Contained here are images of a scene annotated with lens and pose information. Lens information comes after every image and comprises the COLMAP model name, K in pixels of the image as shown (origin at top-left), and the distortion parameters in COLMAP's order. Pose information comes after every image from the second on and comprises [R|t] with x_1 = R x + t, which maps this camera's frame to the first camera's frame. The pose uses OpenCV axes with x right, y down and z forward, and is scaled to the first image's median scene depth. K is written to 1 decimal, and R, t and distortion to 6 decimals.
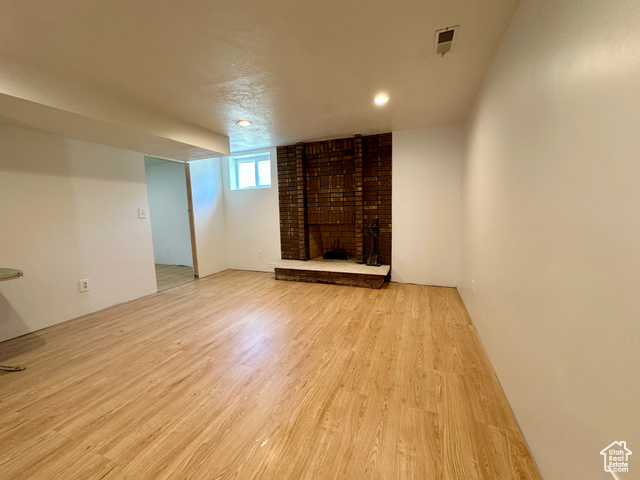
lens RADIAL K [[257.0, 0, 318.5], [0, 257.0, 237.2], [0, 0, 1]] dist [-0.007001, 0.000225]
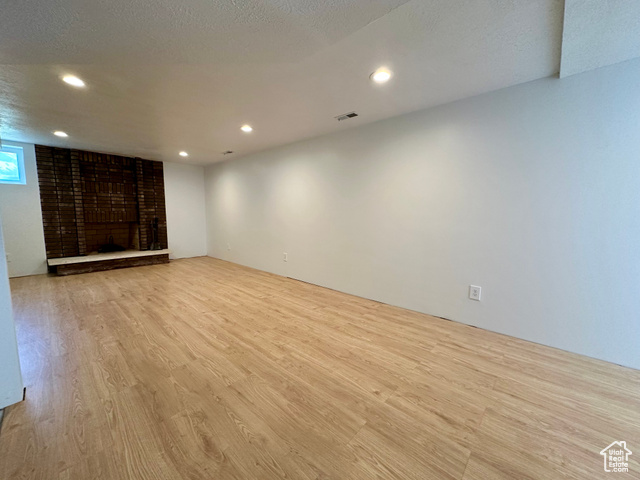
lens RADIAL K [[257.0, 0, 319.6], [0, 257.0, 239.8], [0, 0, 1]] dist [-0.007001, 0.000225]
pose [[0.362994, -0.071896, 0.929014, -0.738021], [0.077062, 0.995920, 0.046963, 0.052137], [-0.928600, 0.054544, 0.367053, -0.365067]]
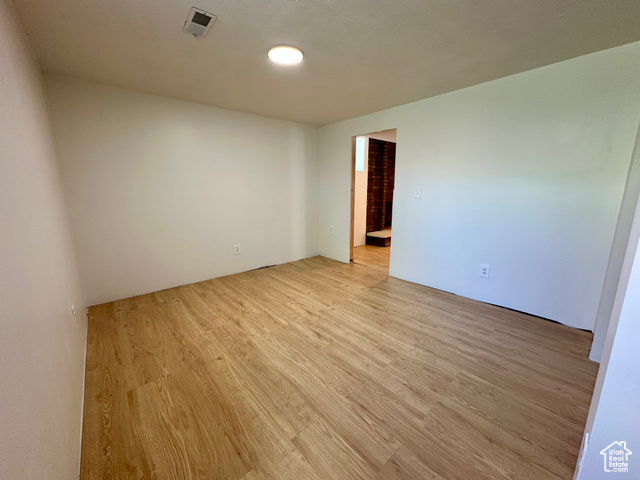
lens RADIAL K [[257.0, 0, 311.3], [0, 257.0, 252.3], [0, 0, 1]] dist [-0.007001, 0.000225]
pose [[0.512298, -0.174838, 0.840822, -1.461893], [0.090556, 0.984597, 0.149560, -0.029984], [-0.854020, -0.000477, 0.520240, 0.646023]]
